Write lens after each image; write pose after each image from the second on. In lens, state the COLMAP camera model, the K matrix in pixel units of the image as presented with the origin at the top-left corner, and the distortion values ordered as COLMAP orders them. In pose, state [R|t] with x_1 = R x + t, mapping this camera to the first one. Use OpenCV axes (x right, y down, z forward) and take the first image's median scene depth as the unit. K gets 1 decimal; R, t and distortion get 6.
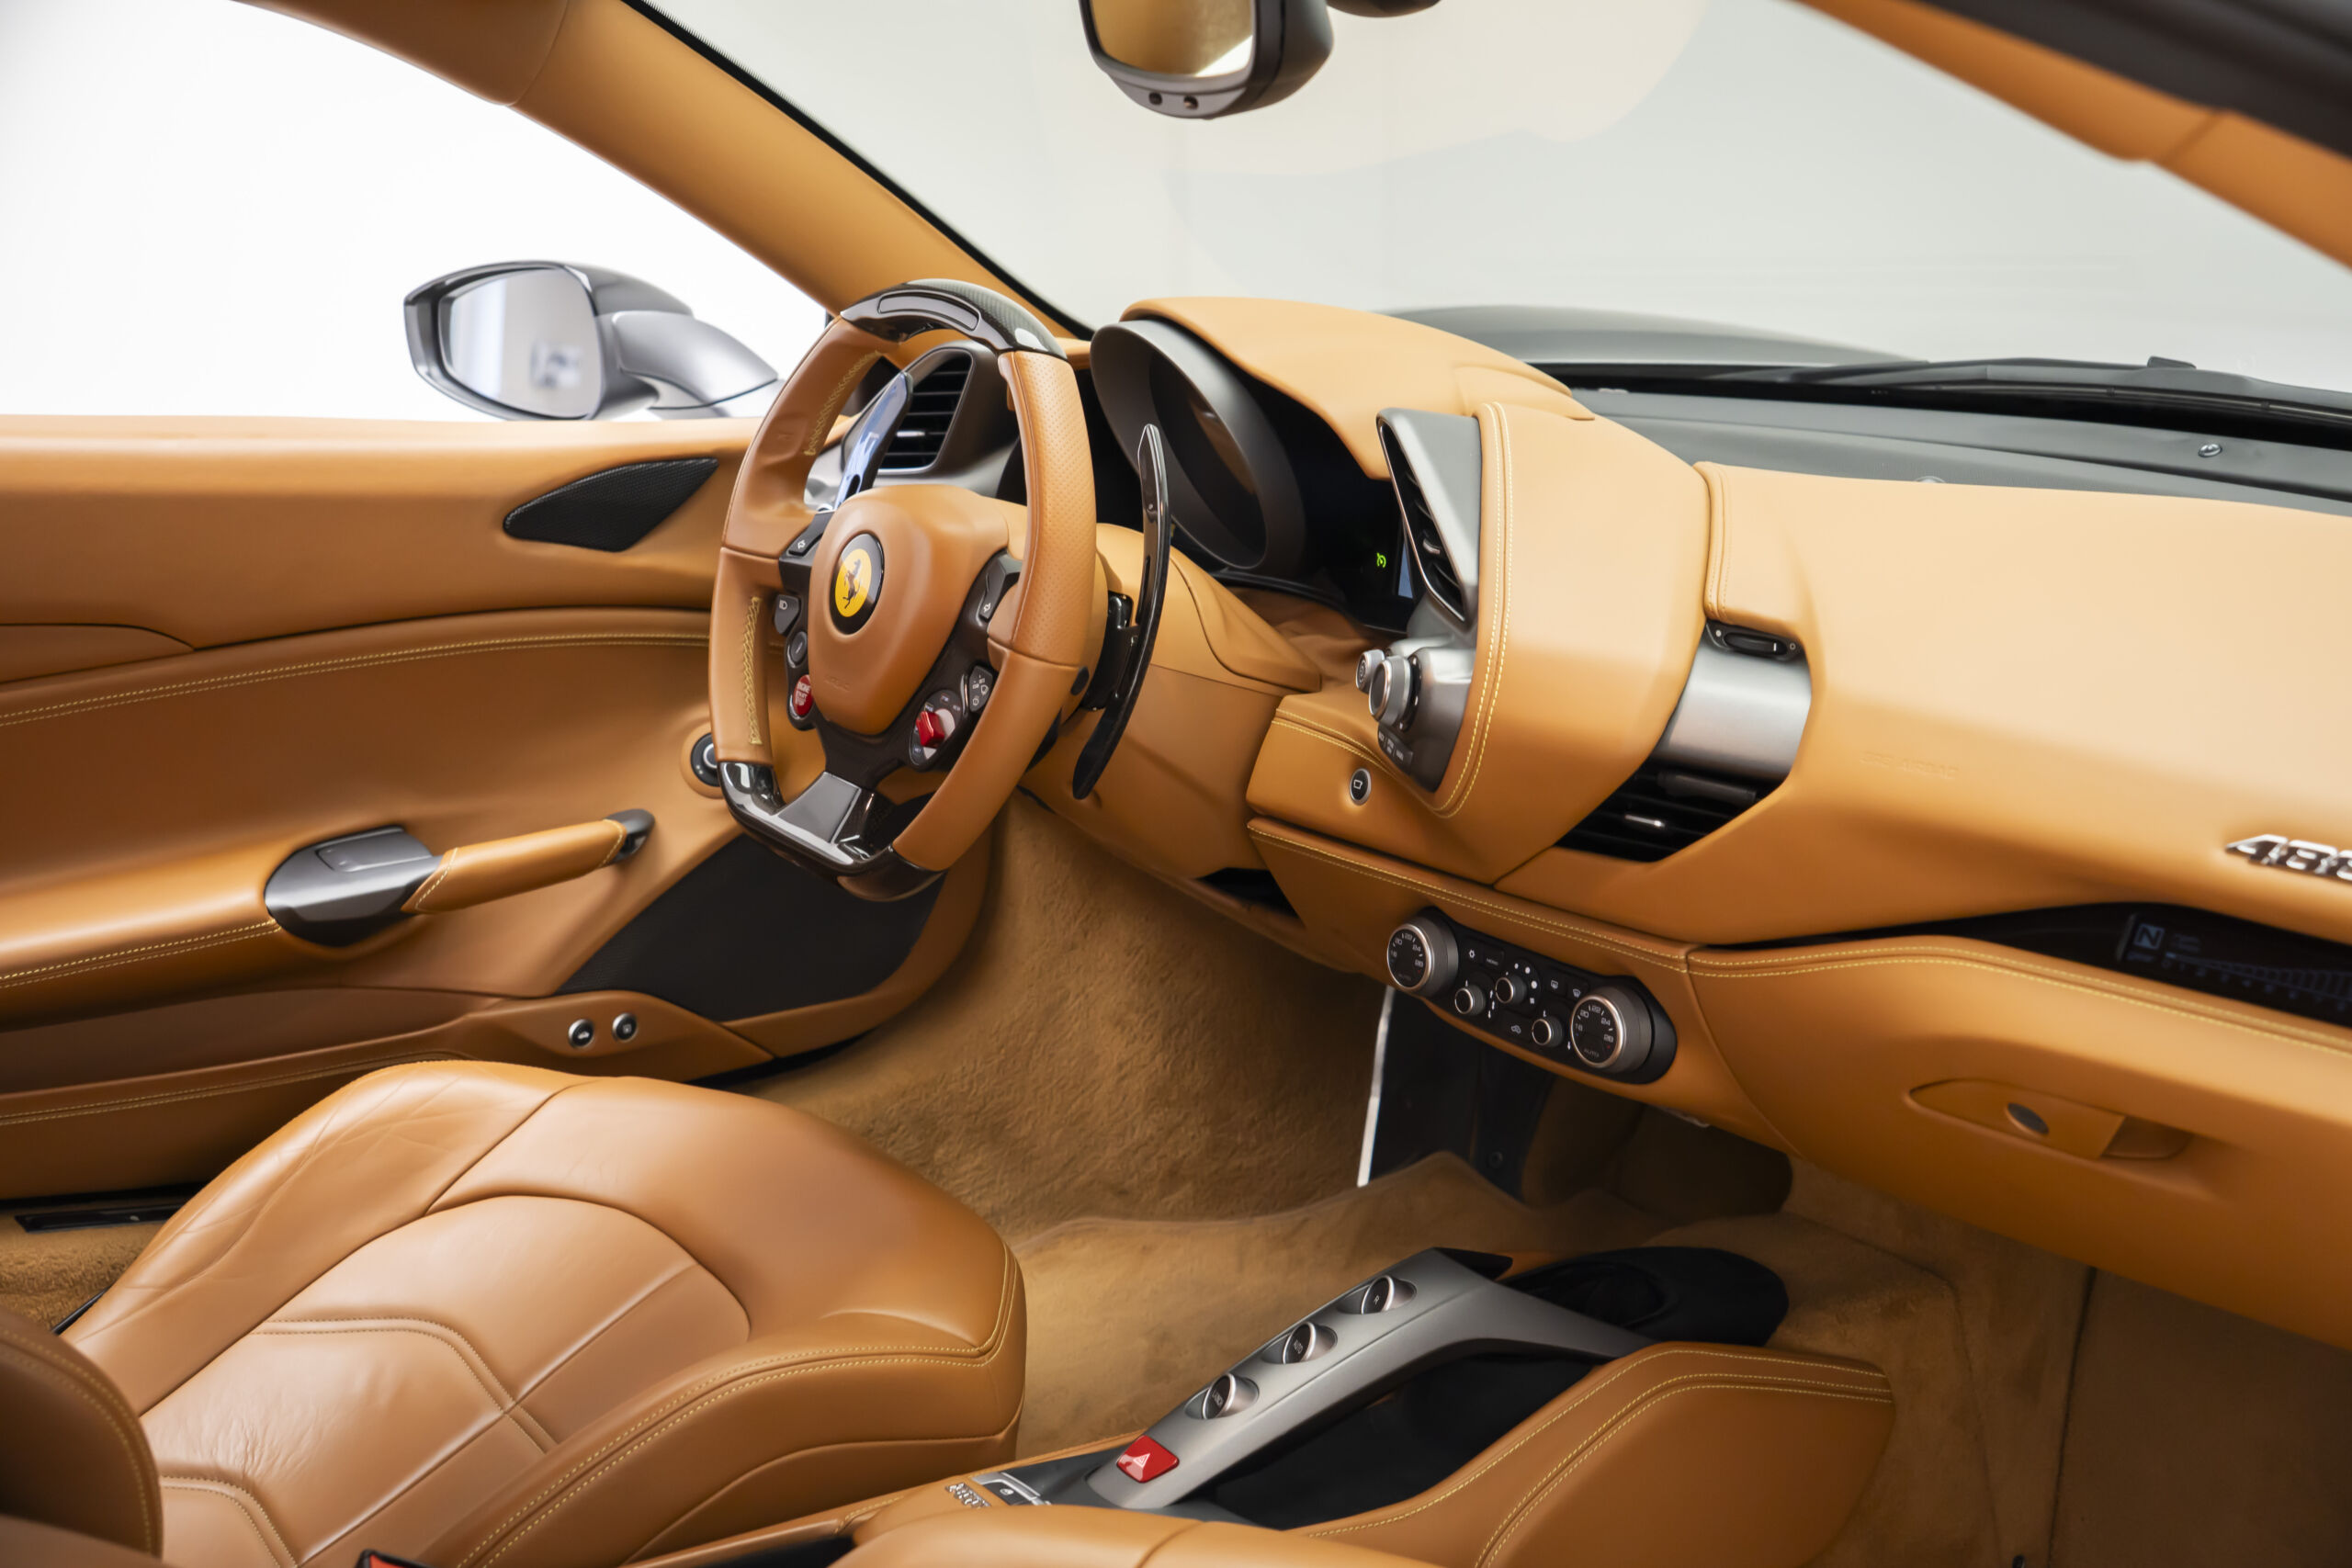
lens RADIAL K [[2787.7, 0, 1177.0], [0, 2787.7, 779.9], [0, 0, 1]] dist [0.023976, 0.000000]
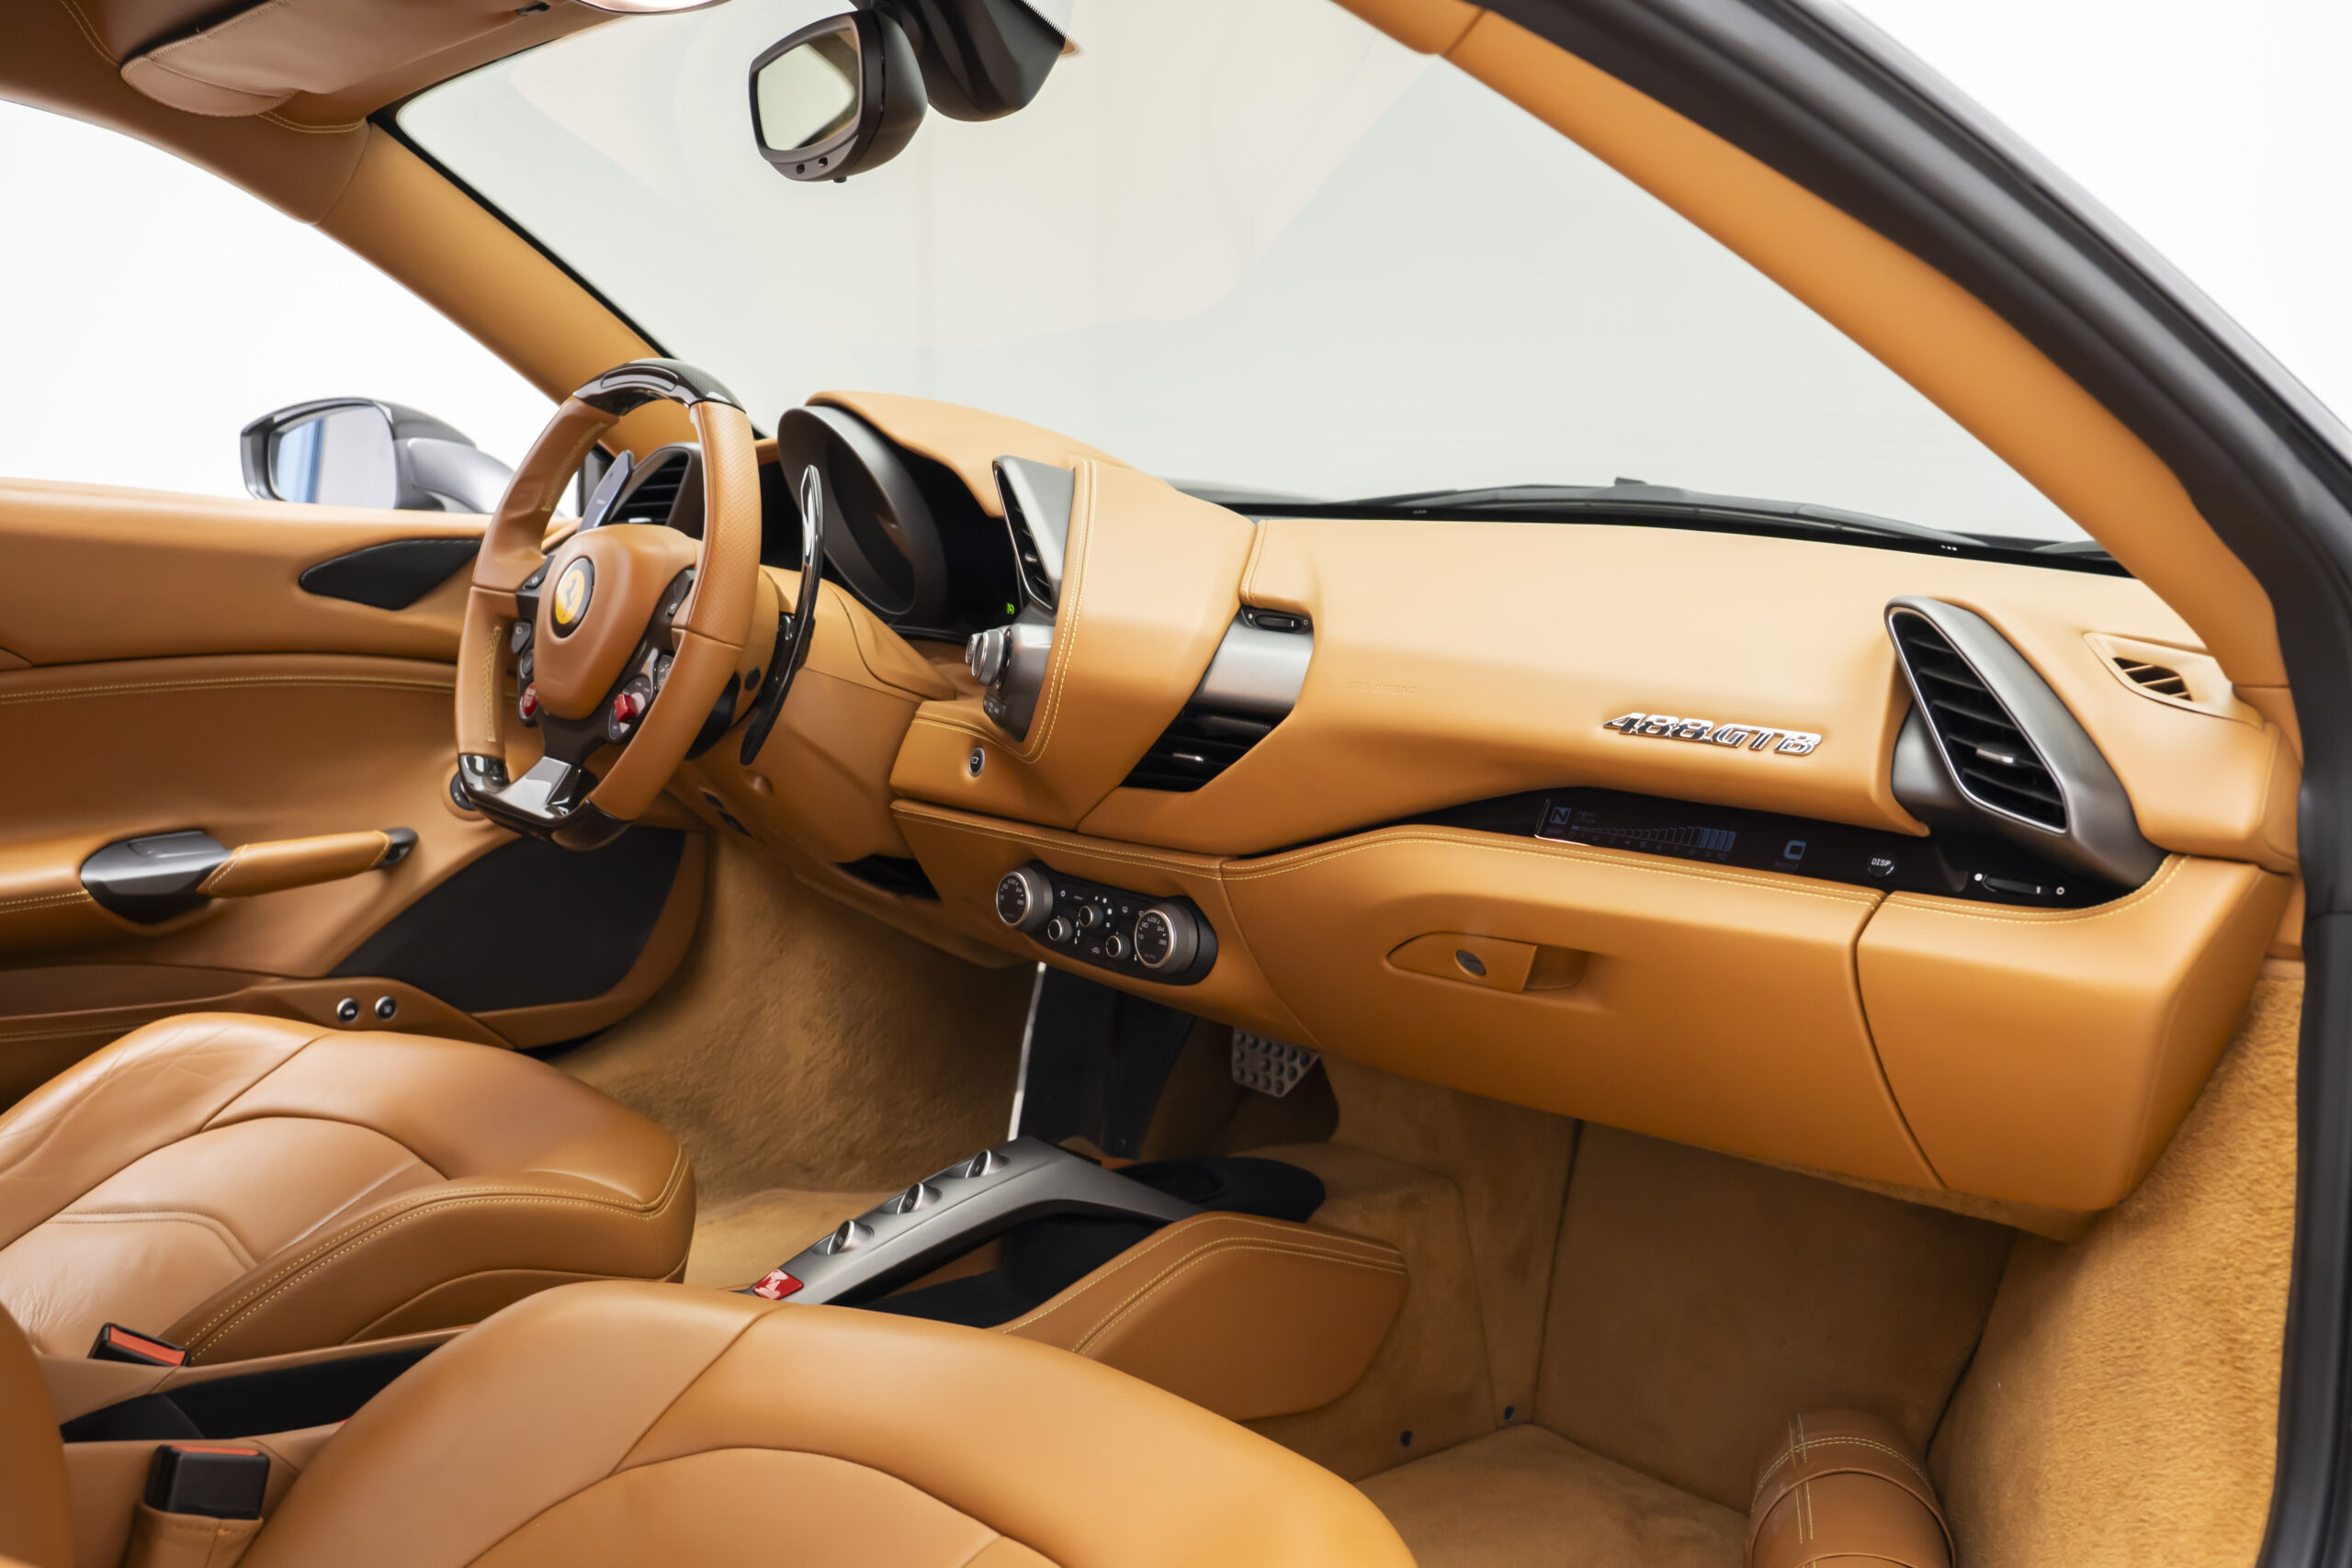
lens RADIAL K [[2328.3, 0, 1183.4], [0, 2328.3, 776.6], [0, 0, 1]] dist [-0.076631, 0.000000]
pose [[0.995245, 0.017926, 0.095739, 0.054970], [-0.007317, 0.993901, -0.110034, 0.114785], [-0.097127, 0.108811, 0.989306, -0.025021]]
